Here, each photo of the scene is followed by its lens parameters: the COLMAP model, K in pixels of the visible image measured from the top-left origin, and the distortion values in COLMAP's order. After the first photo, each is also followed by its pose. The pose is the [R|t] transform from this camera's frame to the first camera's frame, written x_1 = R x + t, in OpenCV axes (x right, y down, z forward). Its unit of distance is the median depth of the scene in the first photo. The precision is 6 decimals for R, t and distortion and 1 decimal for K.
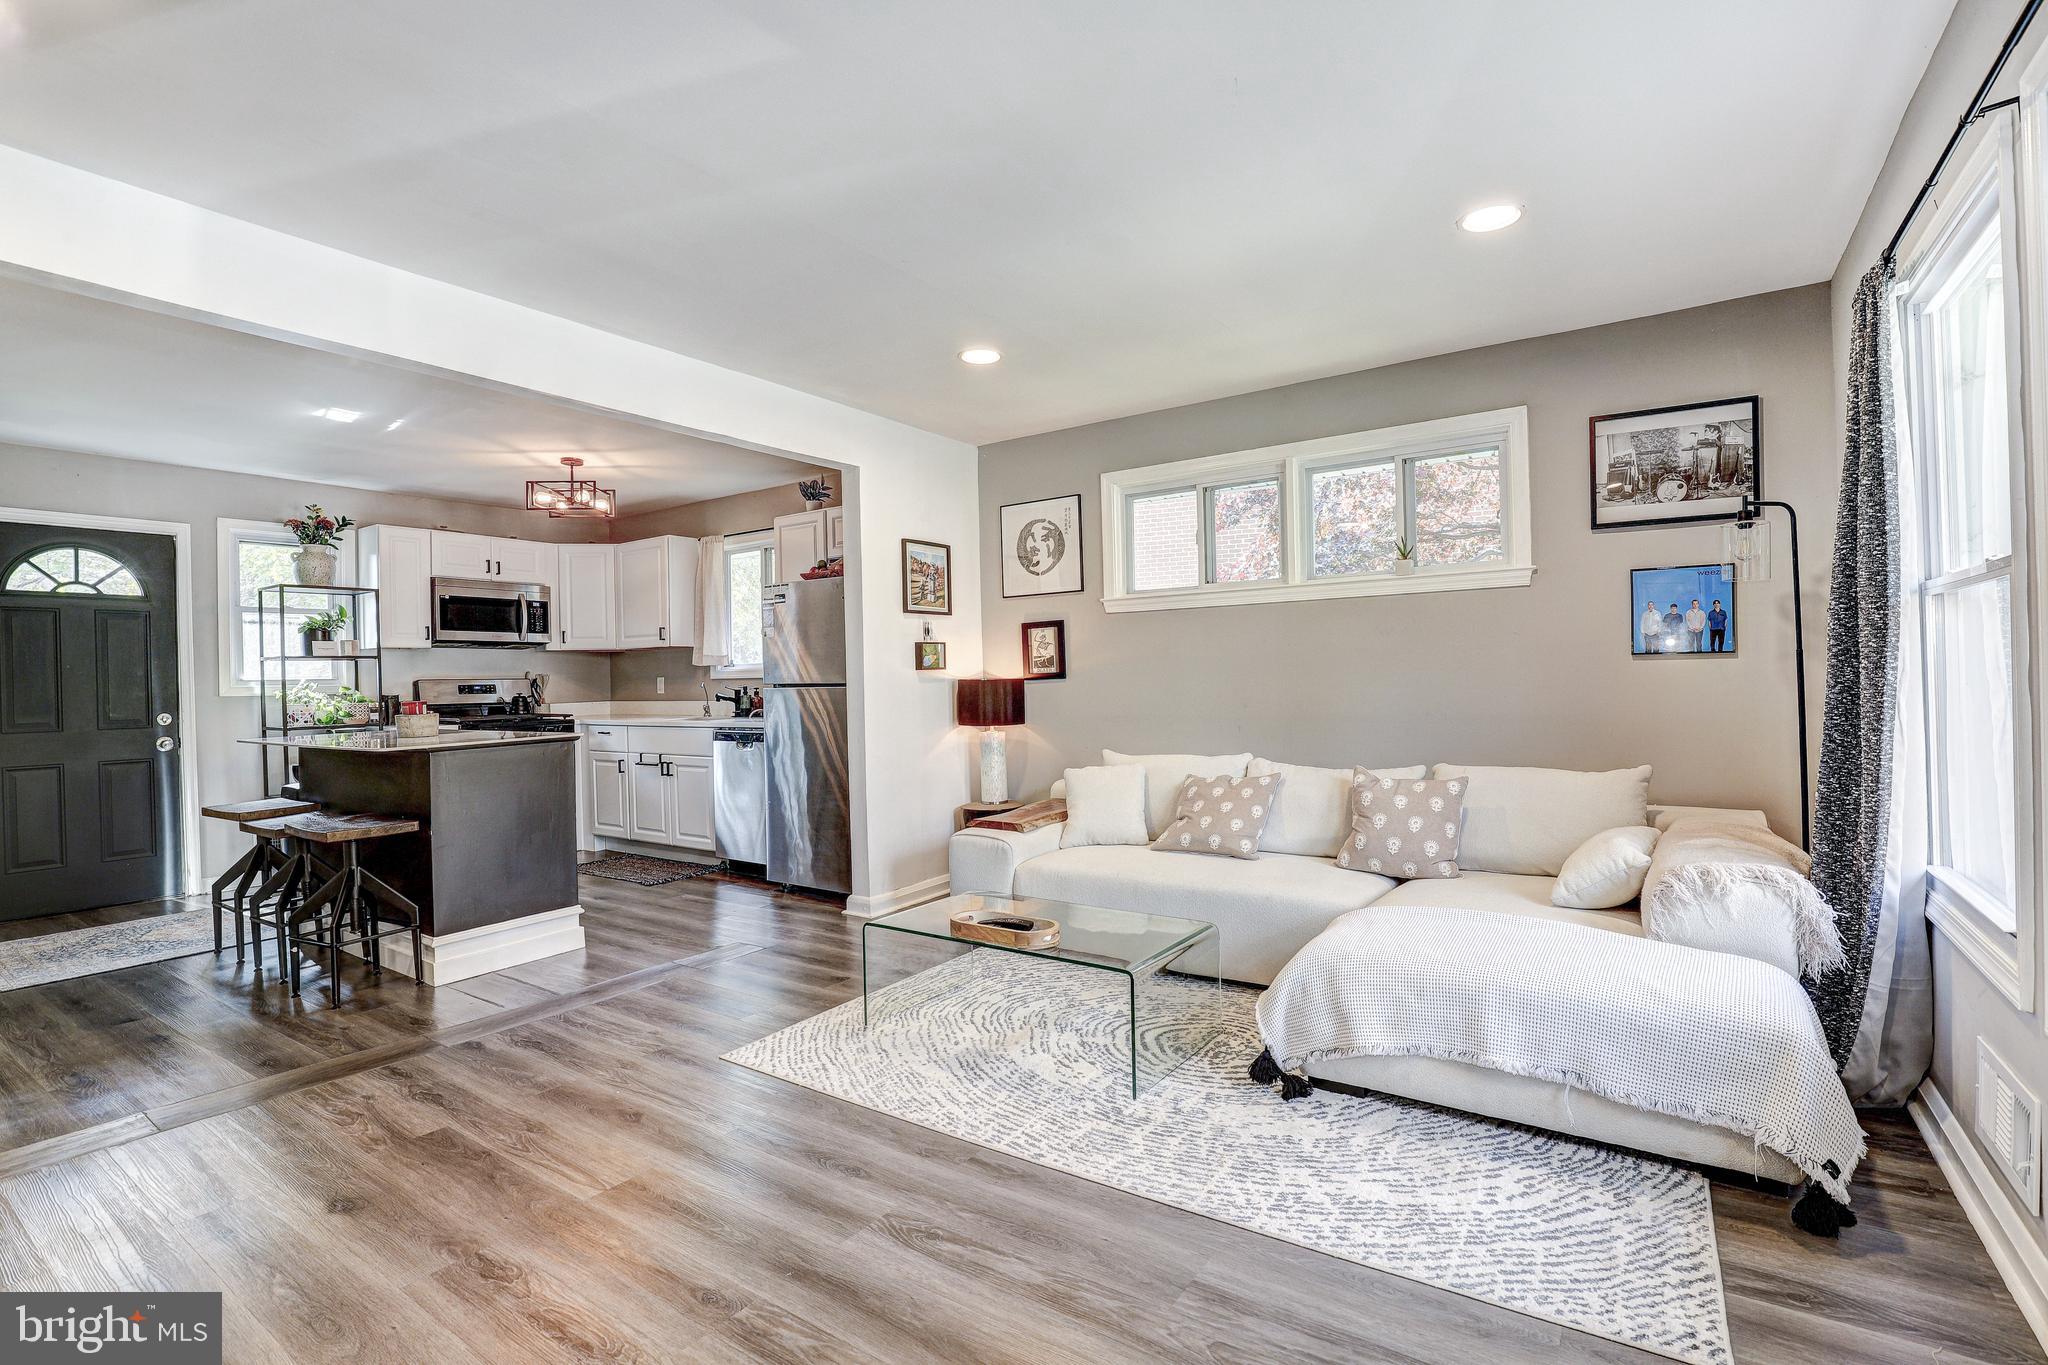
lens RADIAL K [[938.5, 0, 1032.8], [0, 938.5, 680.2], [0, 0, 1]] dist [-0.037026, 0.007402]
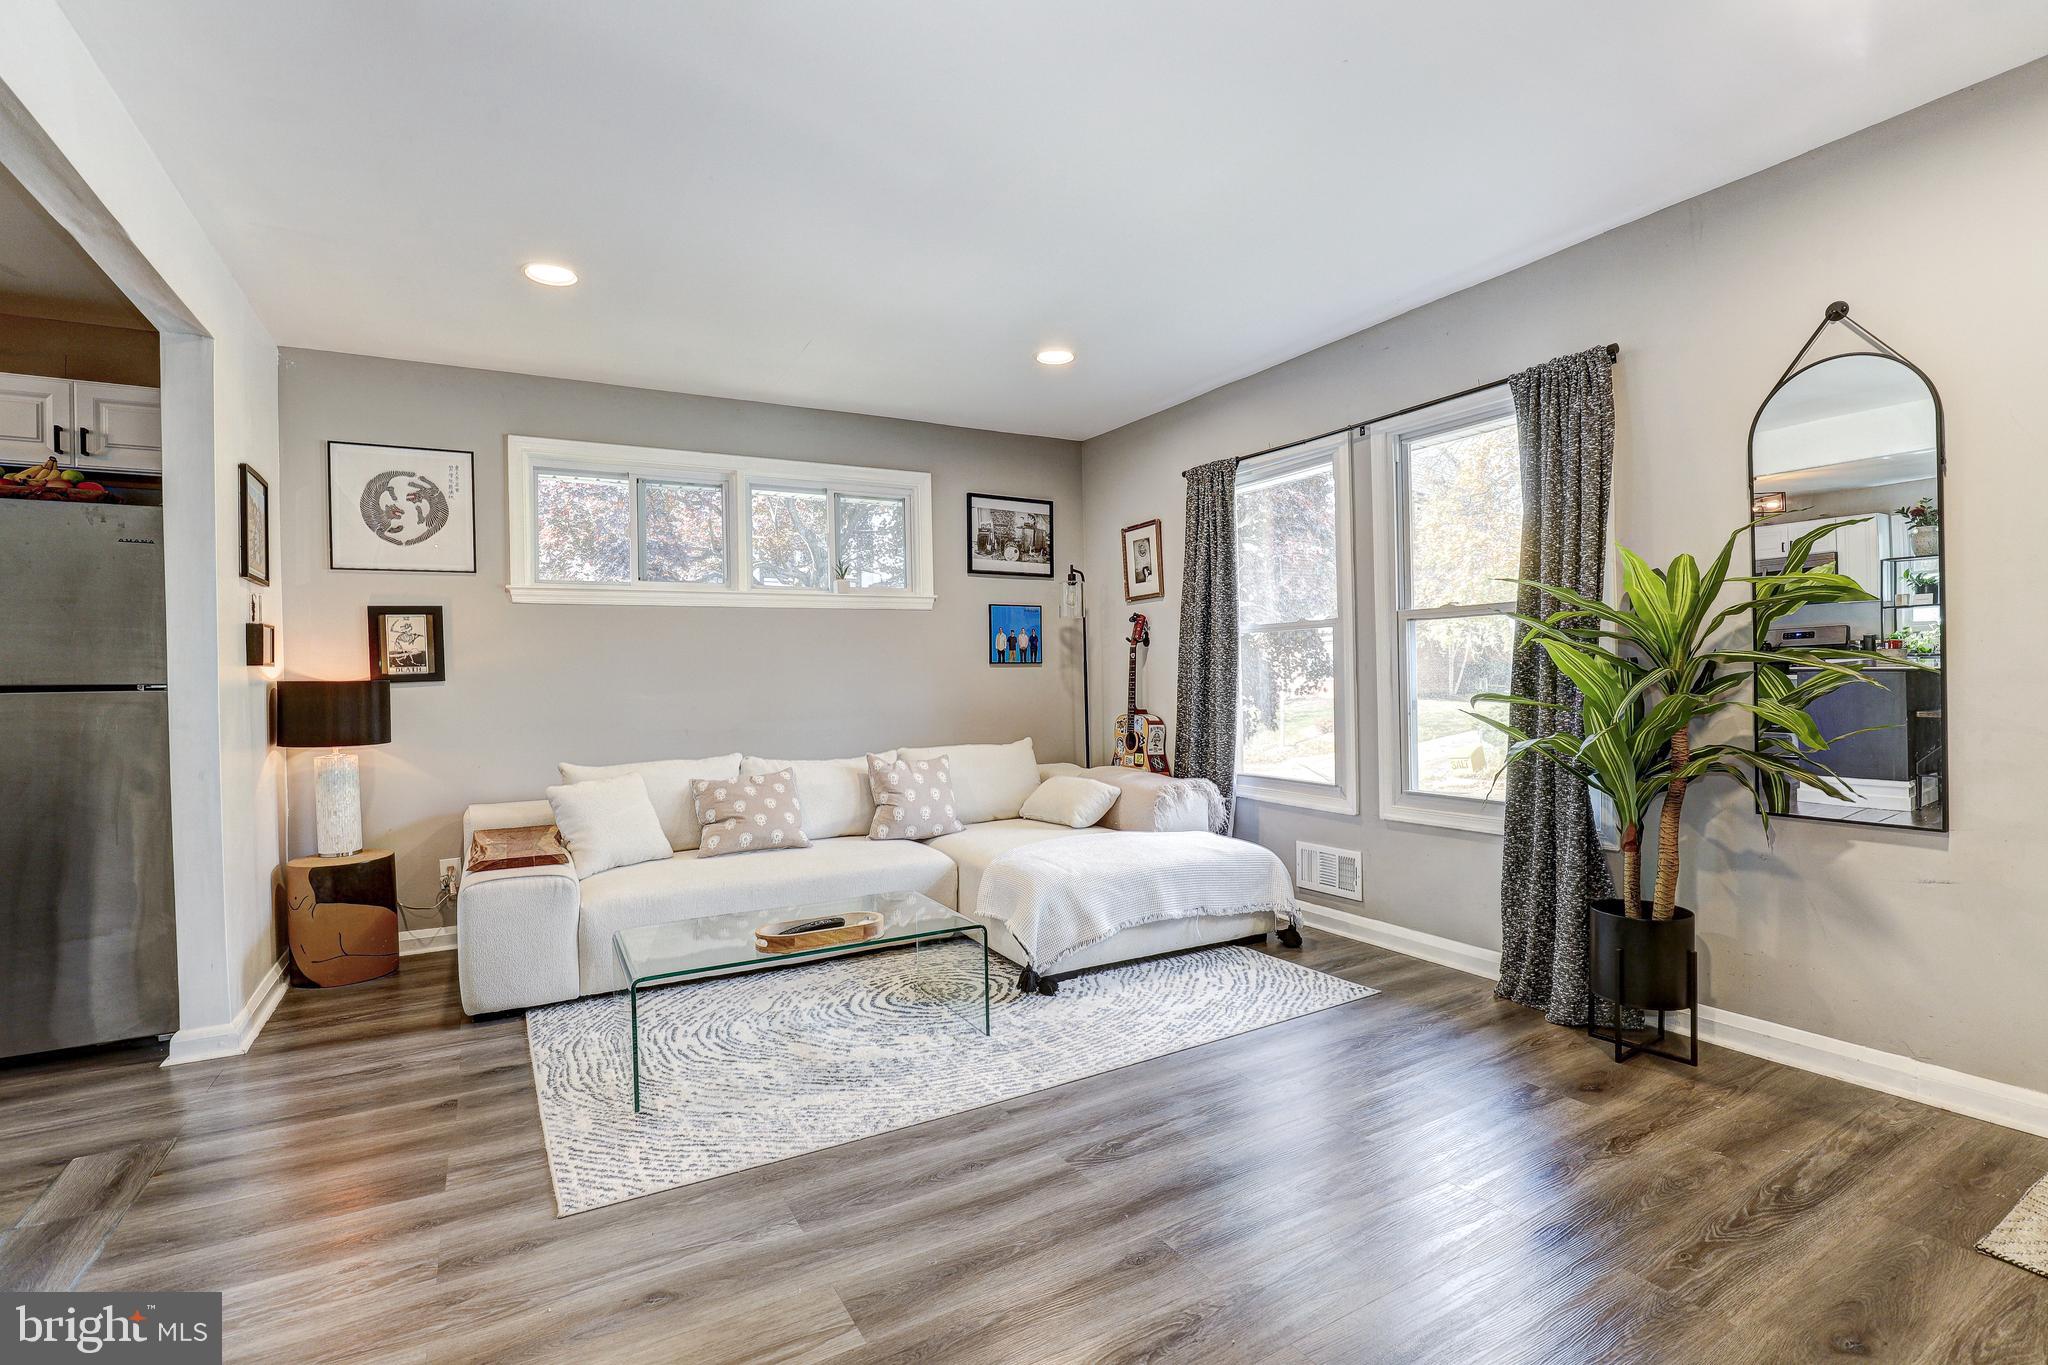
lens RADIAL K [[938.5, 0, 1032.8], [0, 938.5, 680.2], [0, 0, 1]] dist [-0.037026, 0.007402]
pose [[0.435237, 0.009281, 0.900268, -0.443942], [0.011422, 0.999809, -0.015829, 0.015354], [-0.900244, 0.017173, 0.435048, 0.217193]]
